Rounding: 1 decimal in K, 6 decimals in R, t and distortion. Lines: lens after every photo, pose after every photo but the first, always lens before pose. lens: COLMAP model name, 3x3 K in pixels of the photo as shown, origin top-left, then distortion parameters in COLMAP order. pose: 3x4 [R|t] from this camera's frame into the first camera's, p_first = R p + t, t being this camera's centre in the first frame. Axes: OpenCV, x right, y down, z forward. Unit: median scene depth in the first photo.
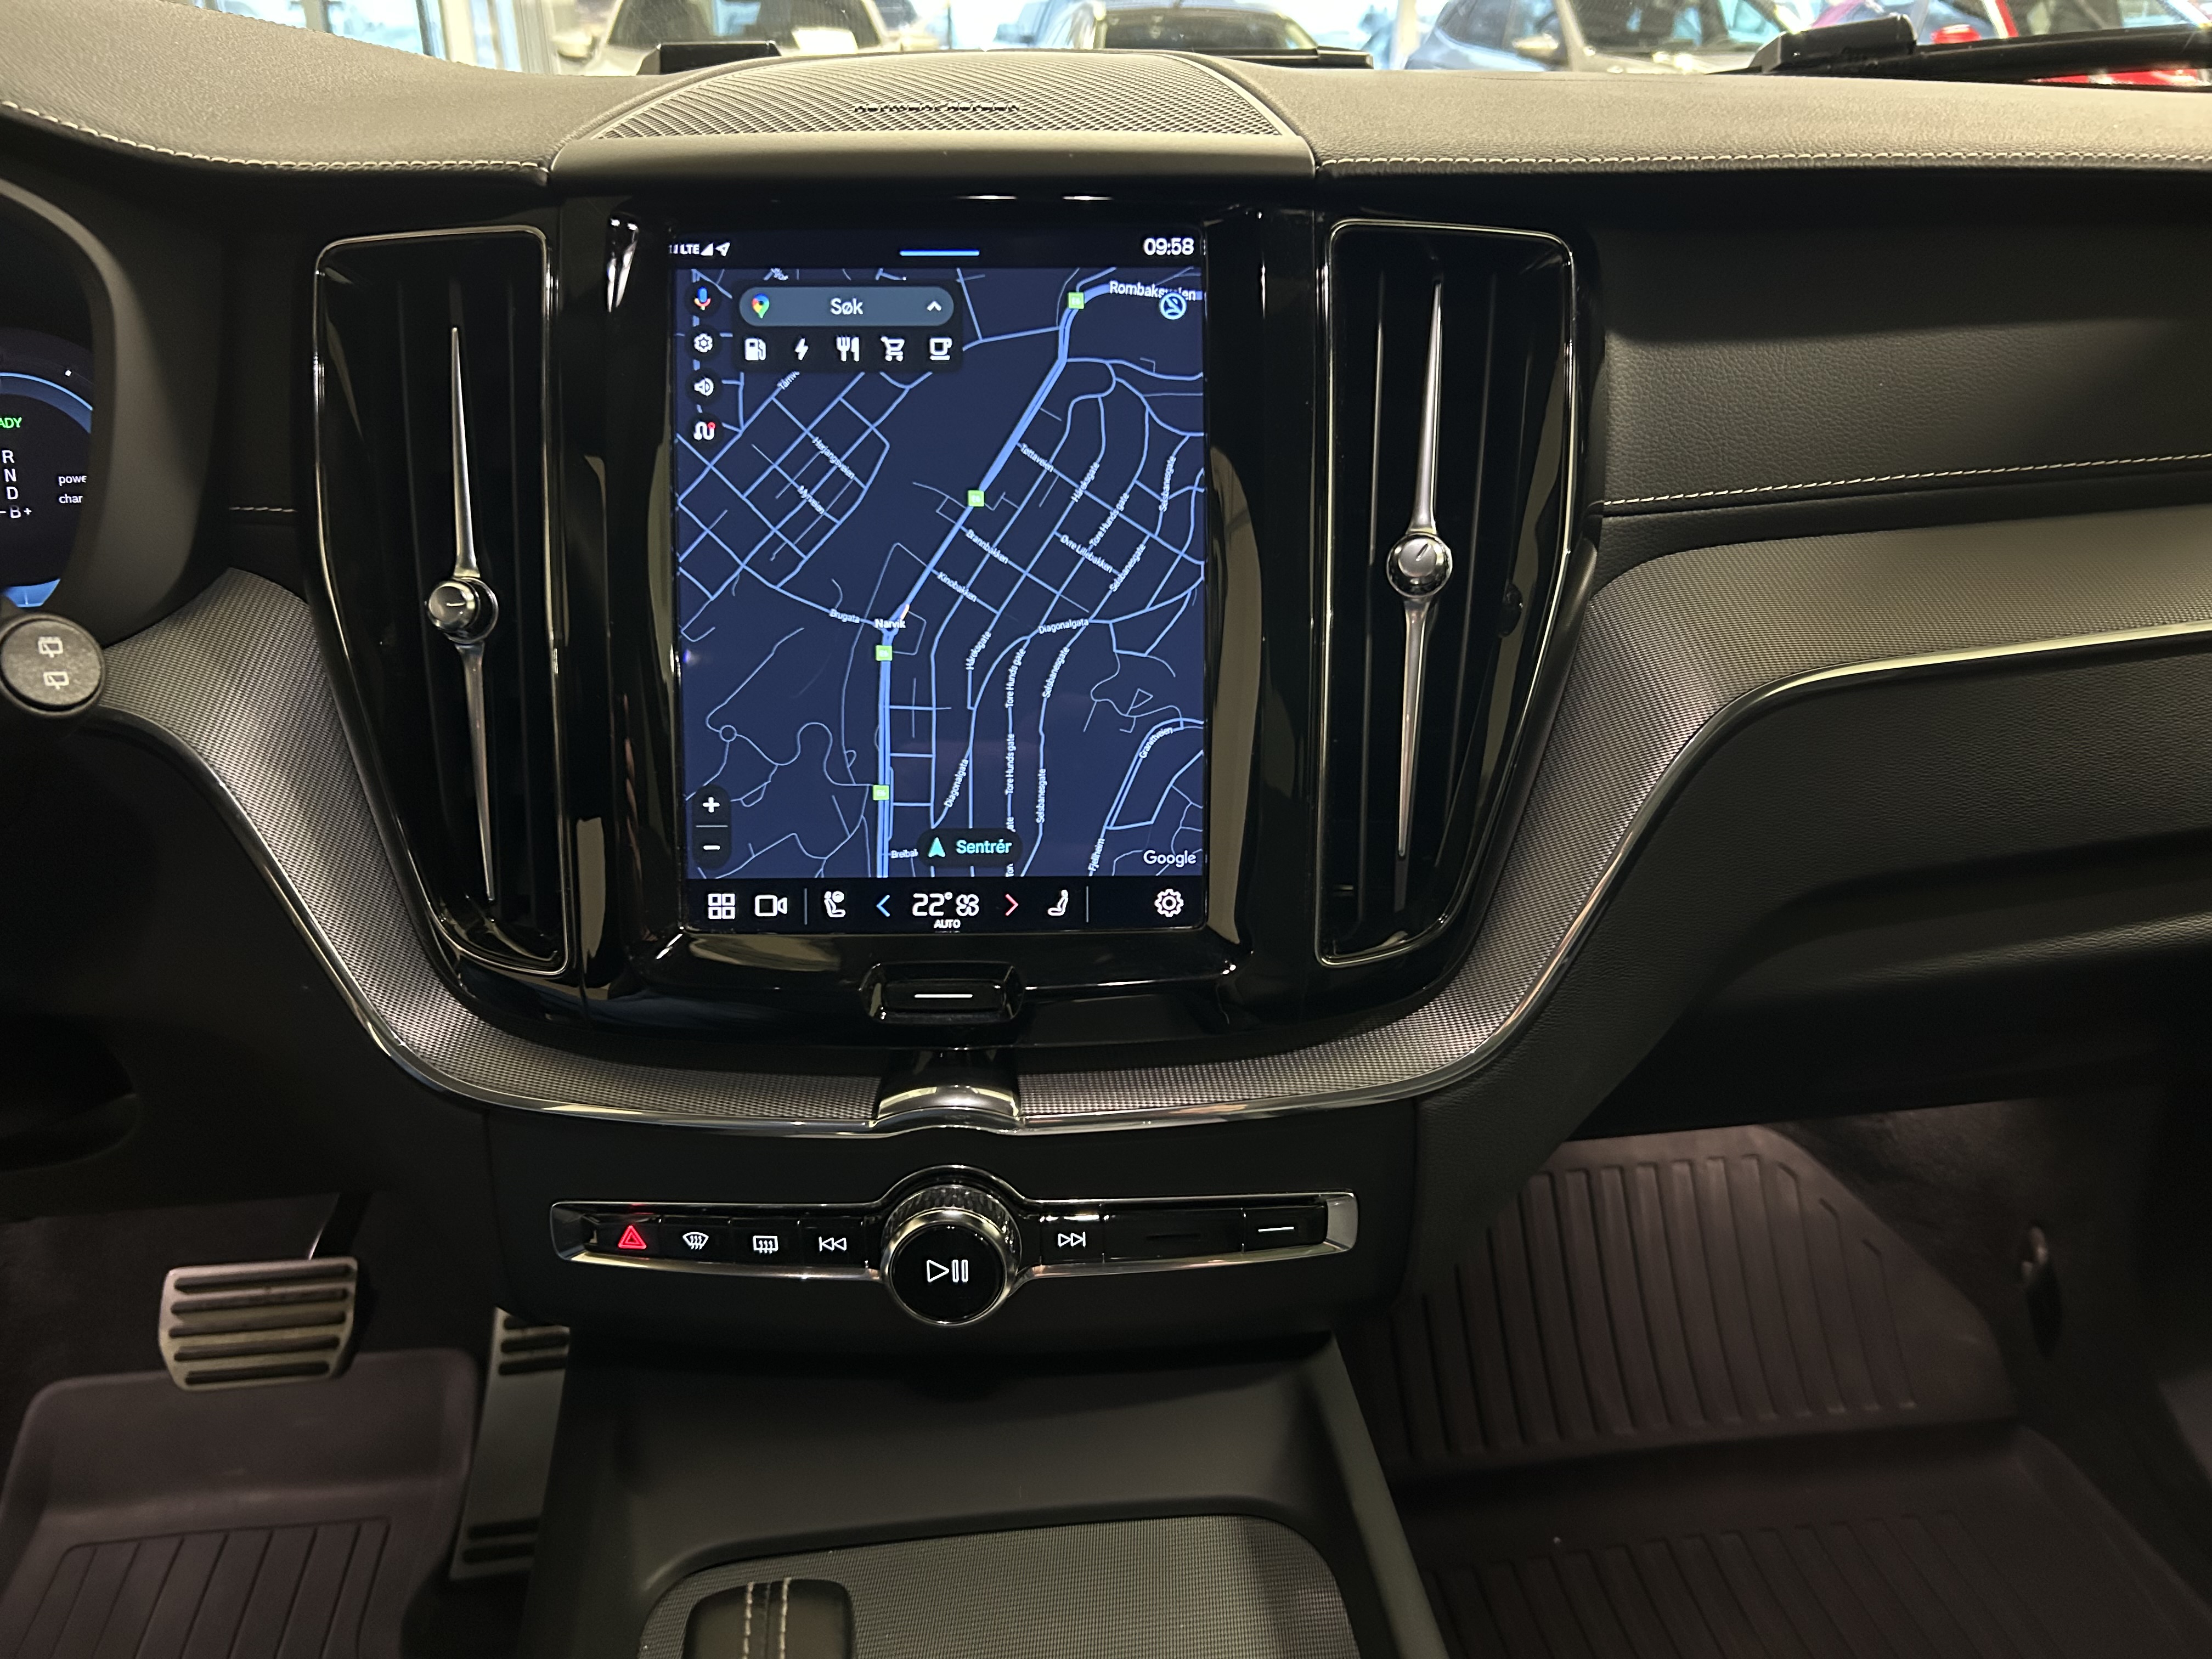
lens RADIAL K [[1681.4, 0, 1104.7], [0, 1681.4, 821.7], [0, 0, 1]] dist [0.025989, -0.051373]
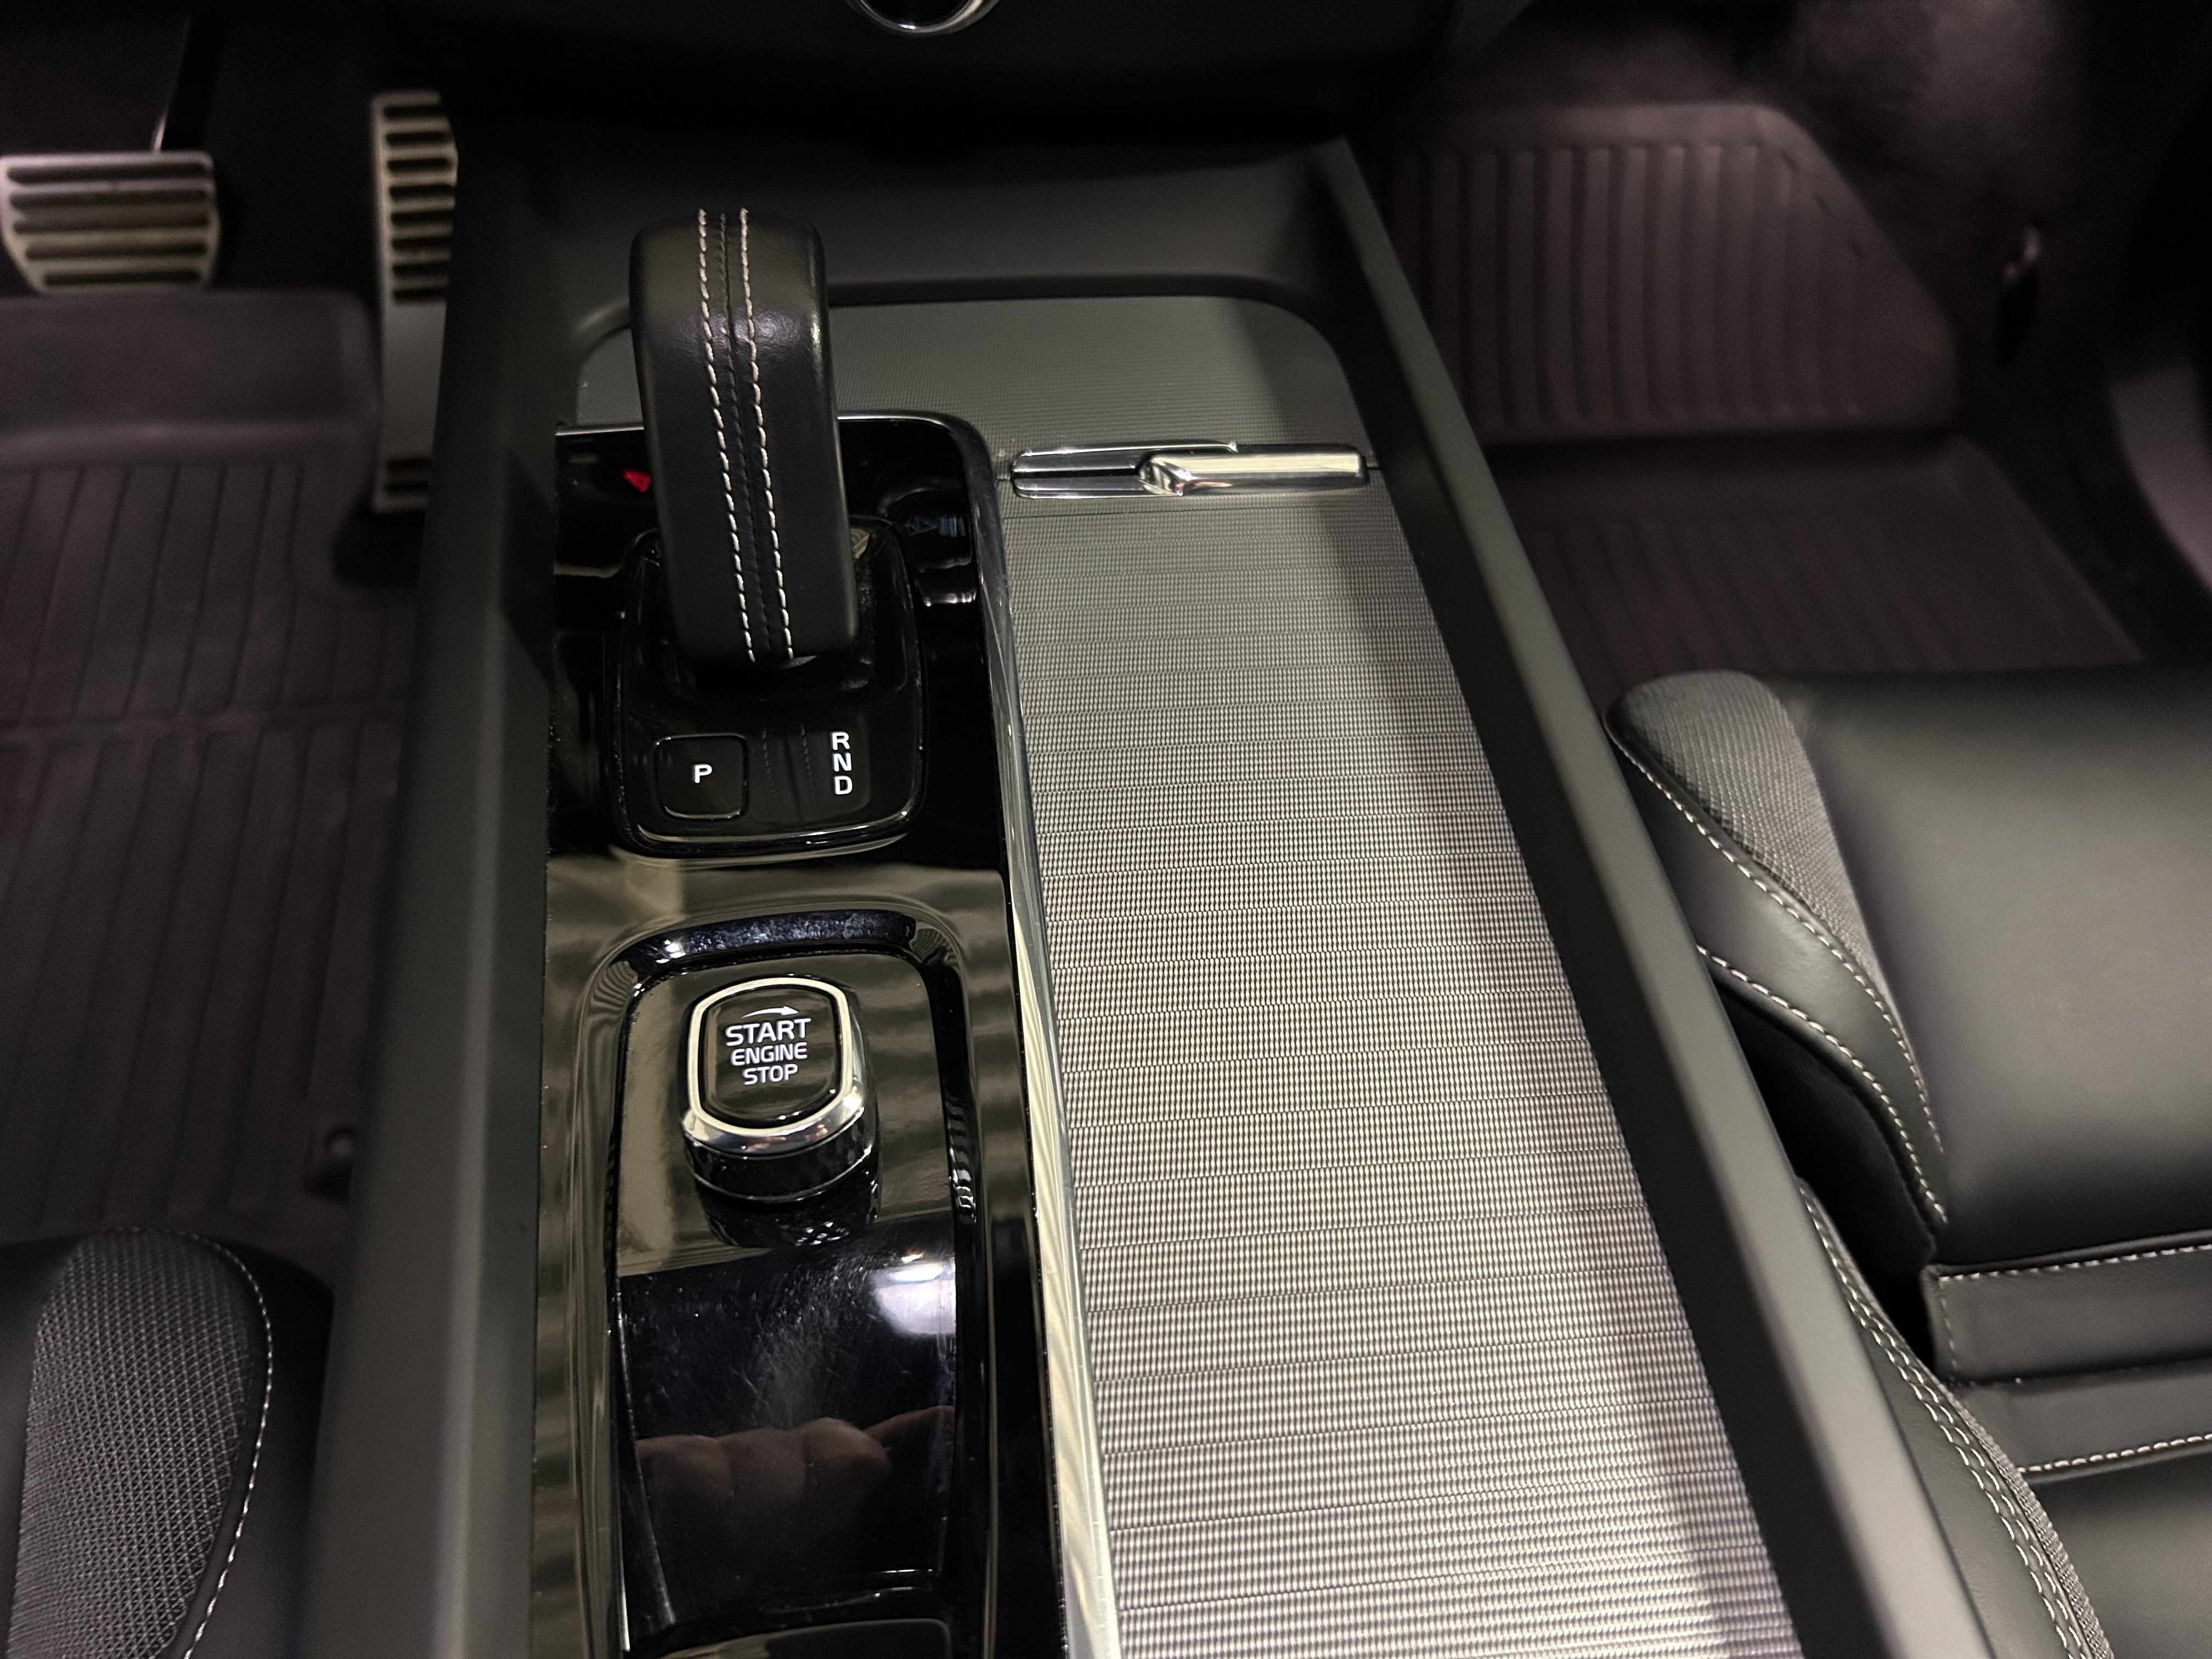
lens RADIAL K [[1681.4, 0, 1120.1], [0, 1681.4, 839.6], [0, 0, 1]] dist [0.025989, -0.051373]
pose [[0.997528, 0.019920, 0.067382, -0.038015], [-0.050330, 0.871735, 0.487385, 0.233326], [-0.049031, -0.489572, 0.870583, 0.066447]]
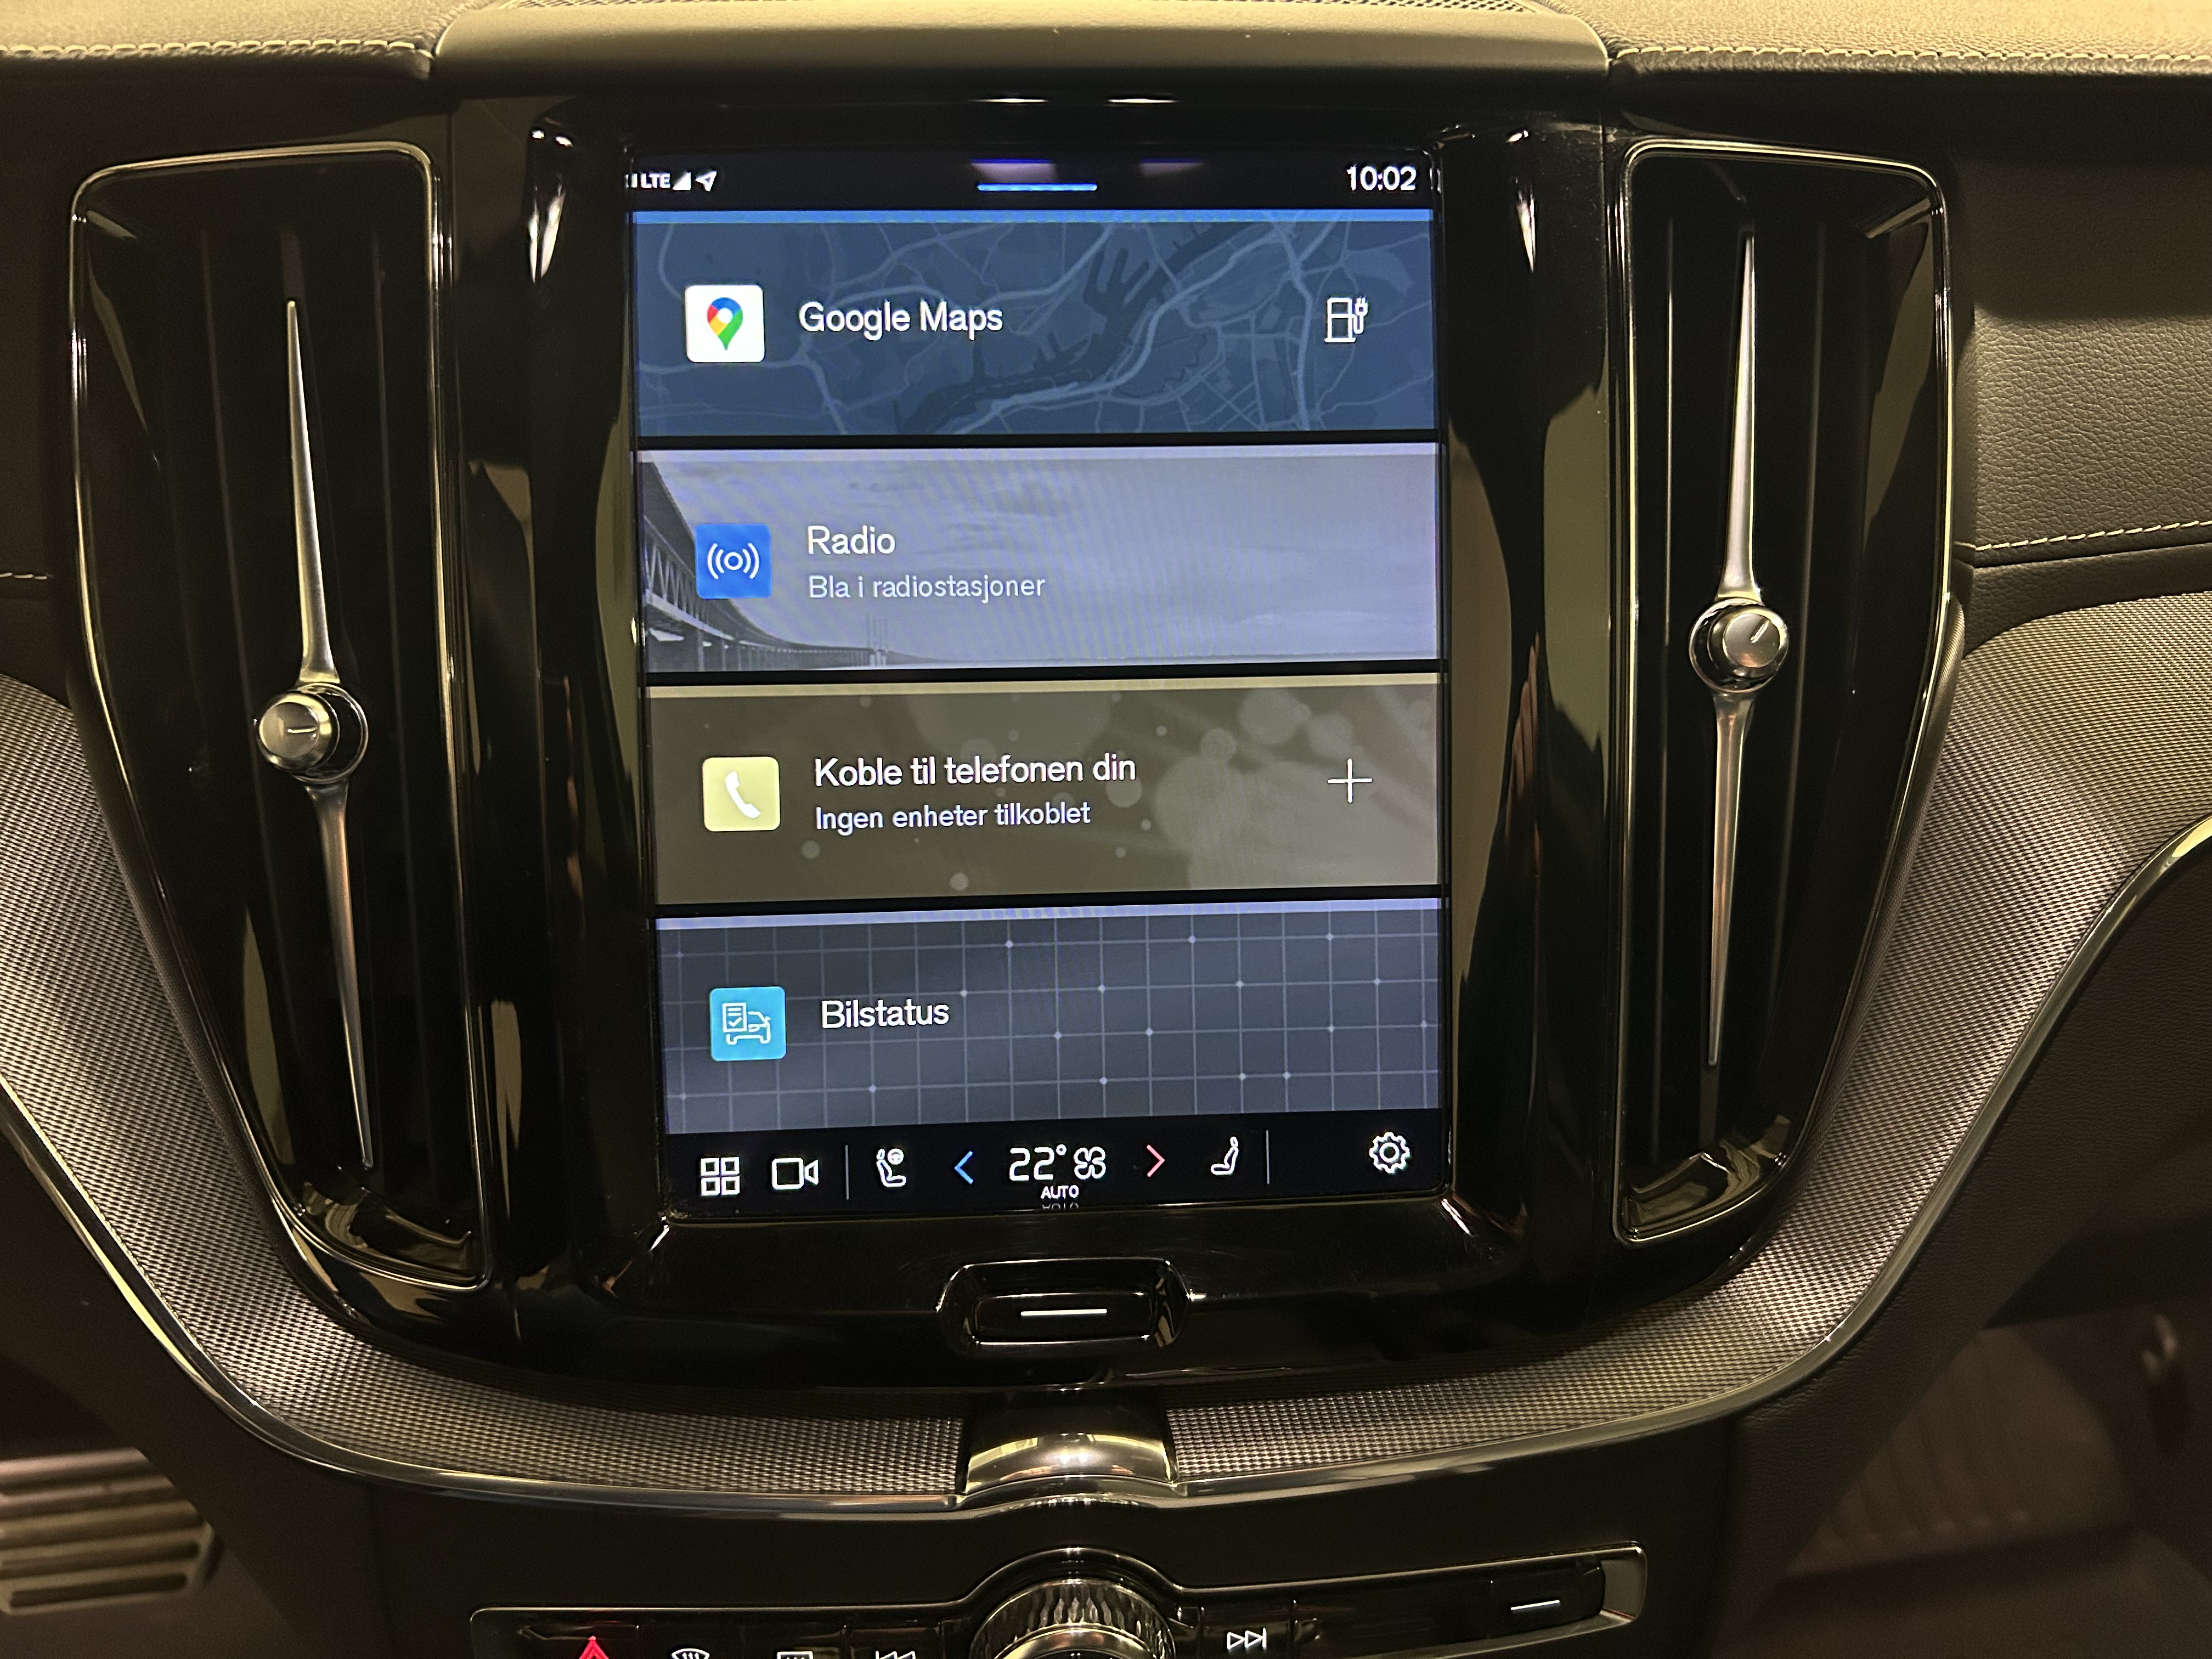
lens RADIAL K [[1681.4, 0, 1099.2], [0, 1681.4, 815.6], [0, 0, 1]] dist [0.025989, -0.051373]
pose [[0.998397, -0.017092, 0.053959, -0.110198], [0.016400, 0.999778, 0.013232, -0.096352], [-0.054173, -0.012326, 0.998455, 0.325026]]
